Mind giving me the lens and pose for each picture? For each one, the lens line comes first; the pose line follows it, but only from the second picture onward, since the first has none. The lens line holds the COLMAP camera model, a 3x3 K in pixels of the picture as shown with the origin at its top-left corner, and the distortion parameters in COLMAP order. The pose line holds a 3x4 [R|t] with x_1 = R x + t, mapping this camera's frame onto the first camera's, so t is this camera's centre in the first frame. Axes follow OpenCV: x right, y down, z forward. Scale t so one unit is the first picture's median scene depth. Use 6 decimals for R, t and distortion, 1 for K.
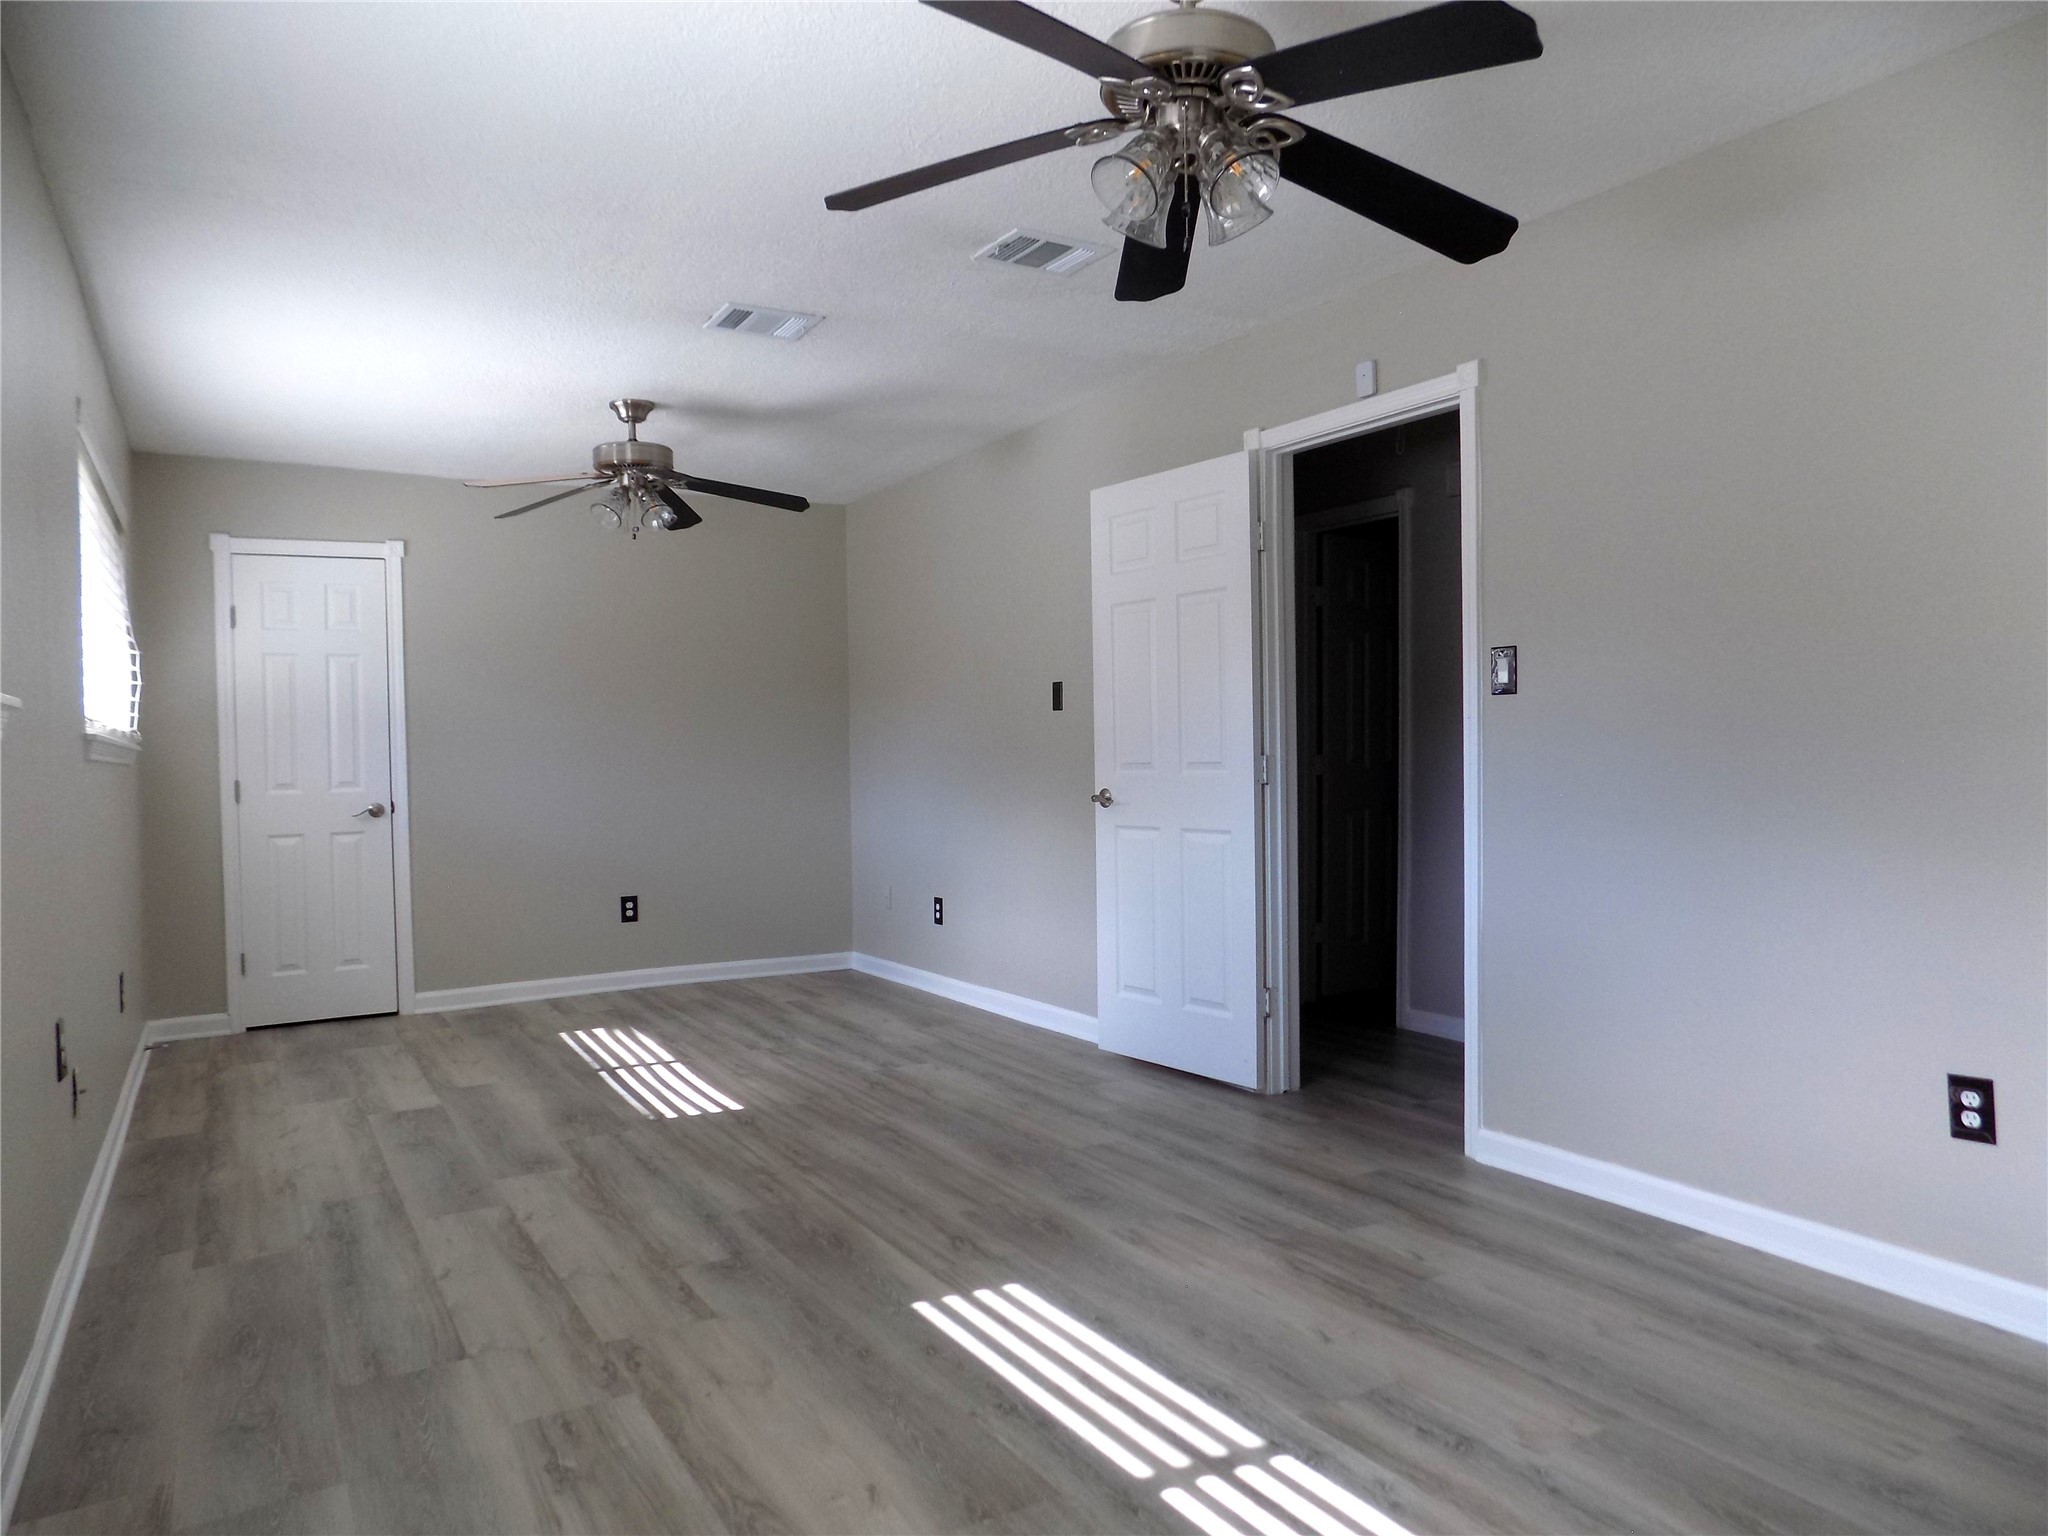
lens RADIAL K [[1405.8, 0, 1041.0], [0, 1405.8, 765.0], [0, 0, 1]] dist [-0.064378, 0.072679]
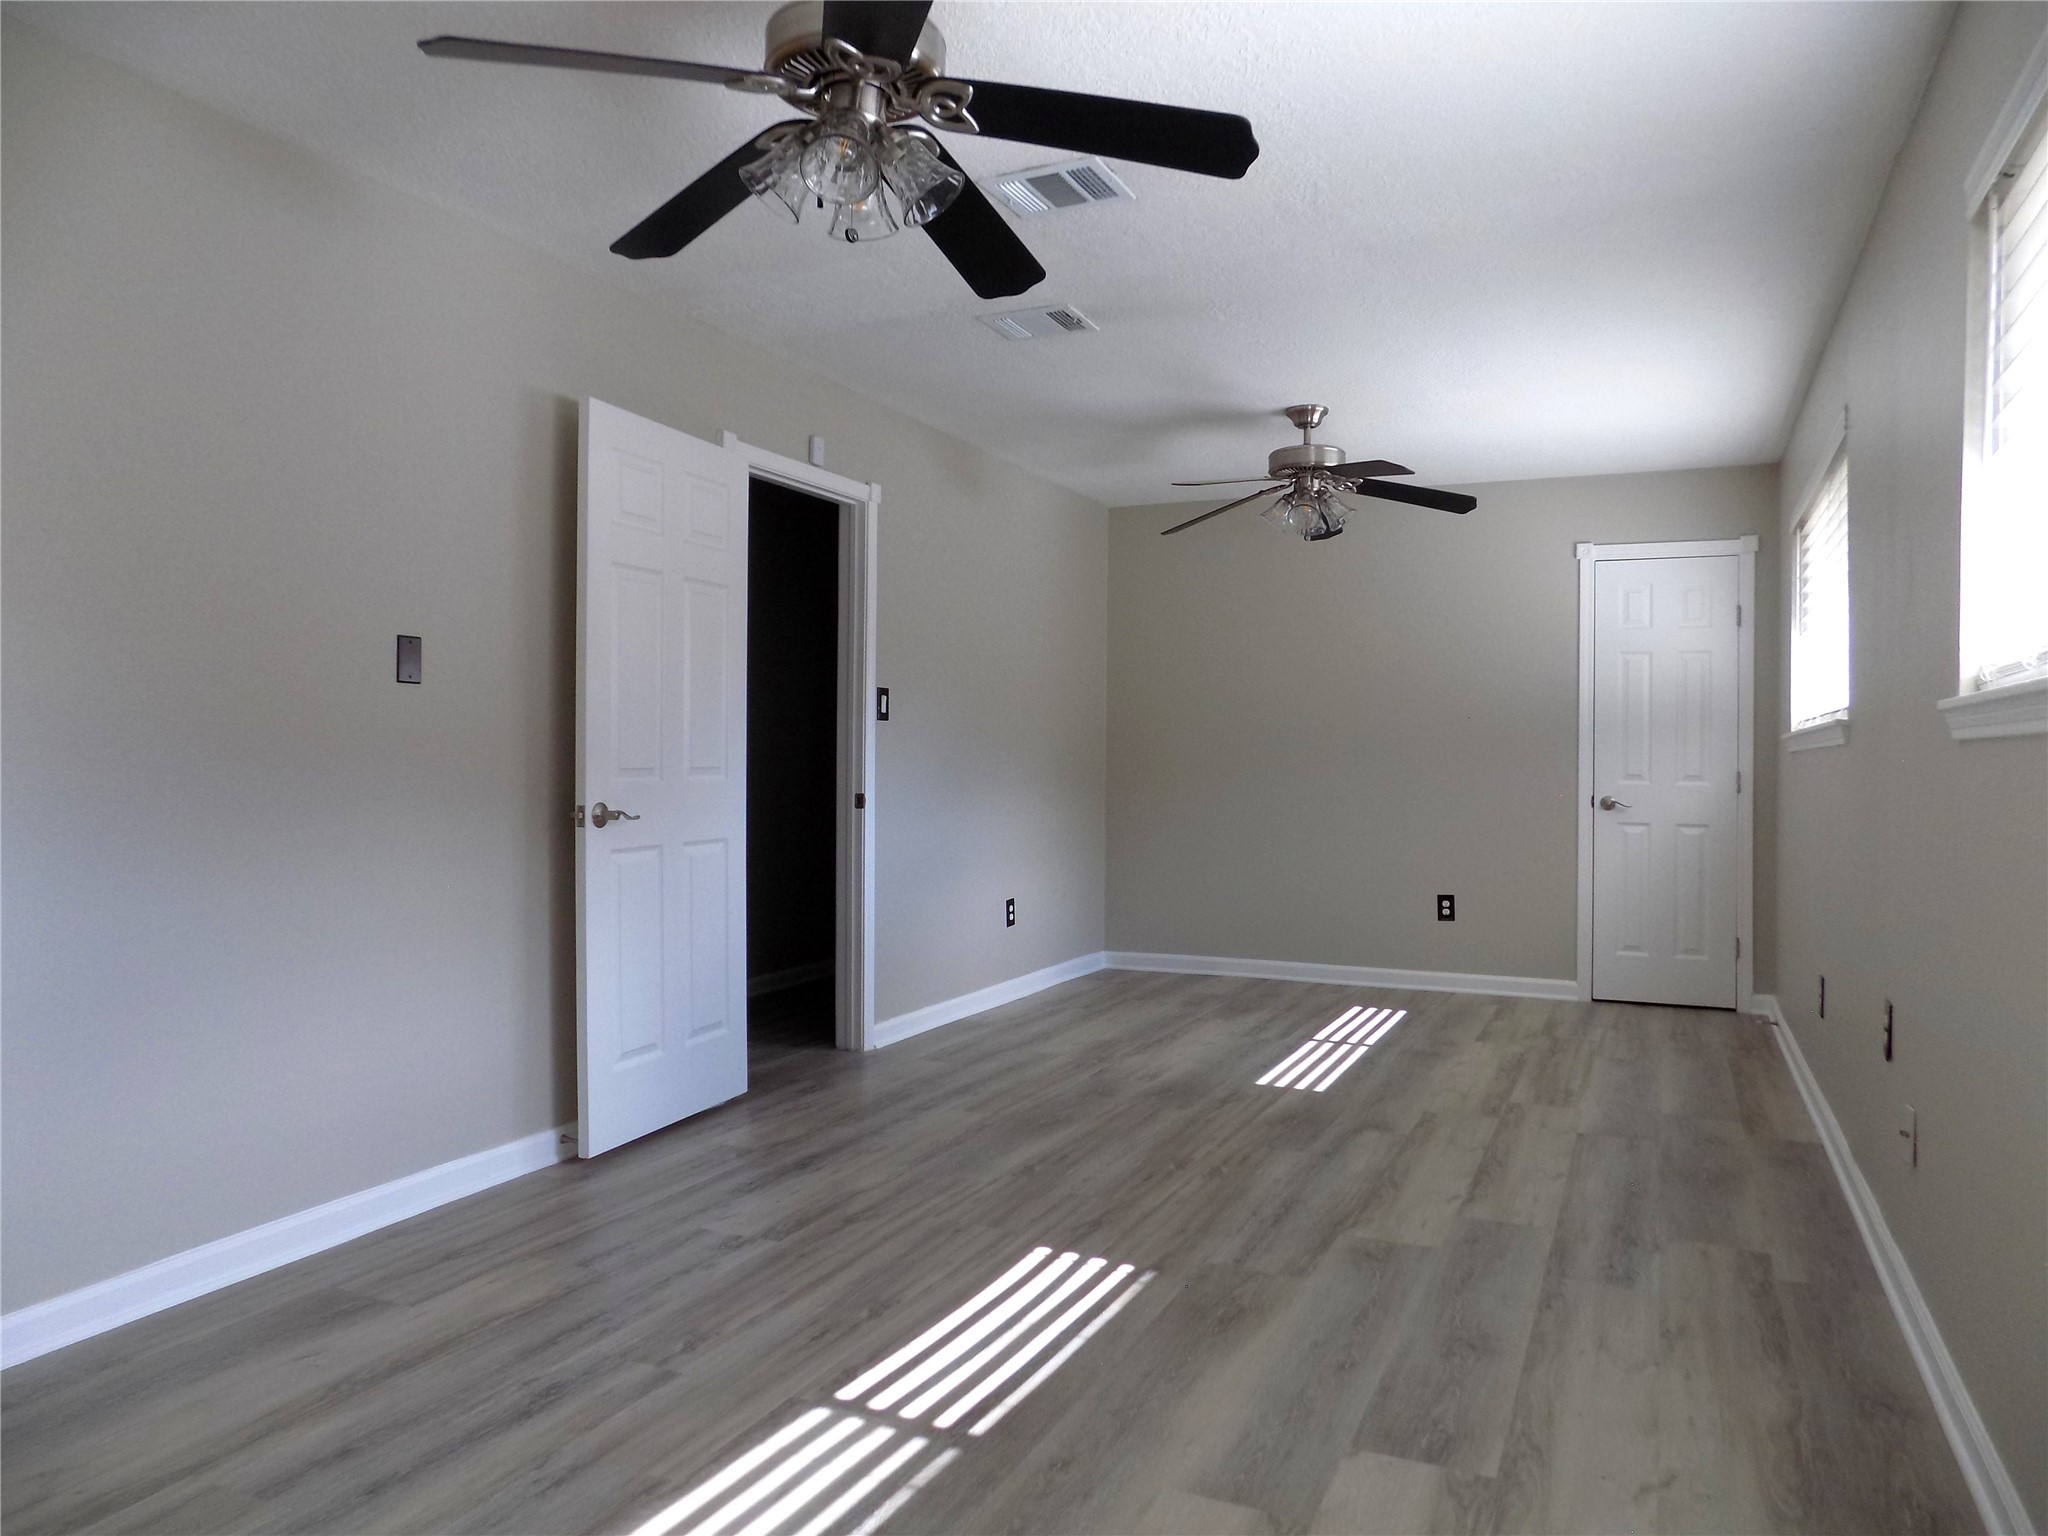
lens RADIAL K [[1405.8, 0, 1037.5], [0, 1405.8, 774.4], [0, 0, 1]] dist [-0.064378, 0.072679]
pose [[-0.578566, 0.009920, 0.815576, -0.954475], [0.011418, 0.999927, -0.004062, 0.011529], [-0.815556, 0.006963, -0.578636, 1.703321]]
